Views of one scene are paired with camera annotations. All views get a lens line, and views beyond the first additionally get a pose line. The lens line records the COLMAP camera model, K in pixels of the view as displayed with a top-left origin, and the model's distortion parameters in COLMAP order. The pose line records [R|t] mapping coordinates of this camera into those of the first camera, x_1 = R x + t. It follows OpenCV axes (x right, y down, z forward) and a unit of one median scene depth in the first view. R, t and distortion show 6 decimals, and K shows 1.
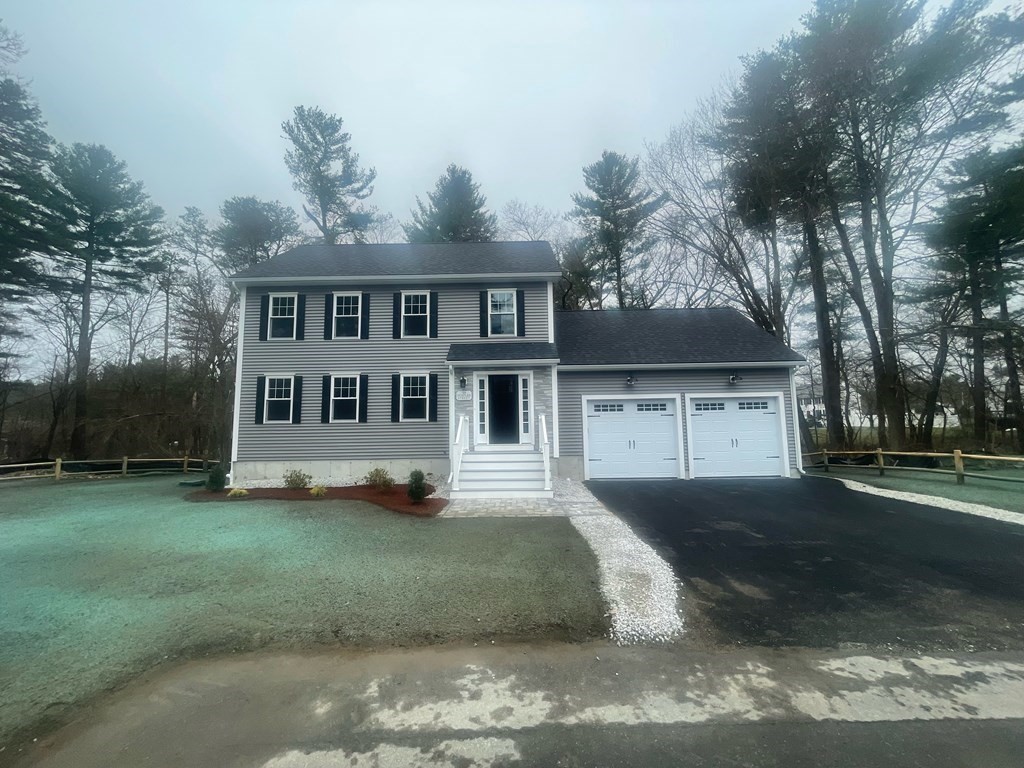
lens RADIAL K [[417.4, 0, 512.4], [0, 417.4, 391.9], [0, 0, 1]] dist [-0.001003, -0.001348]
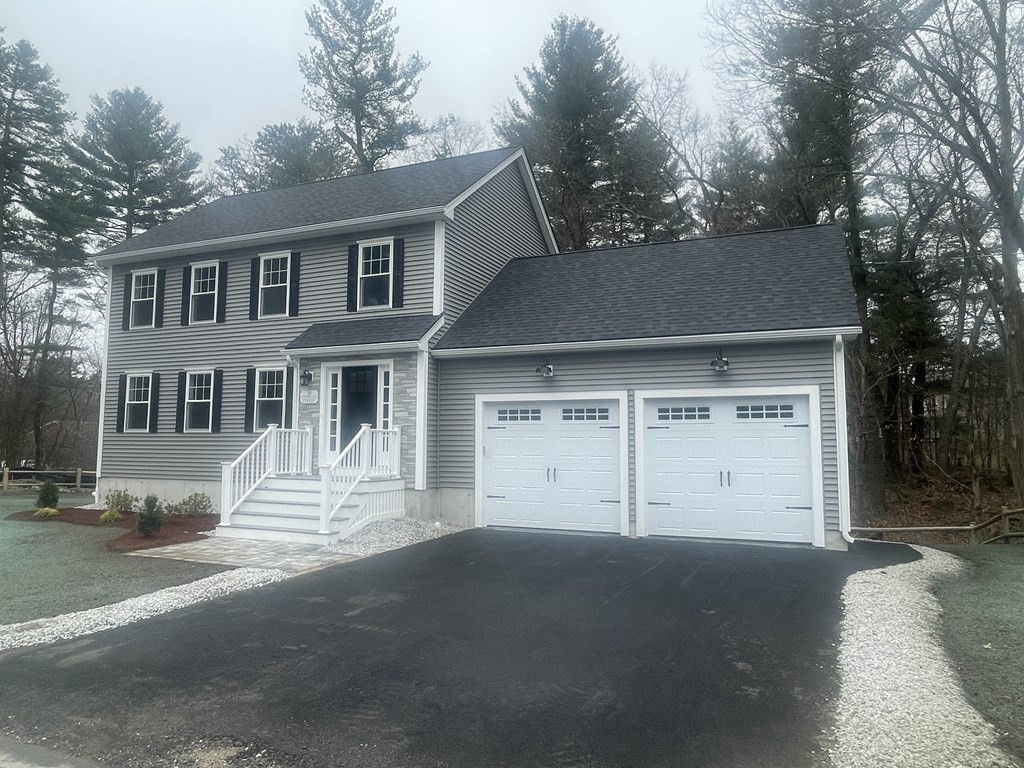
lens RADIAL K [[700.6, 0, 510.3], [0, 700.6, 383.0], [0, 0, 1]] dist [-0.023115, 0.021057]
pose [[0.922696, -0.013562, -0.385289, 0.616642], [0.015825, 0.999871, 0.002702, -0.012058], [0.385203, -0.008591, 0.922792, 0.033566]]
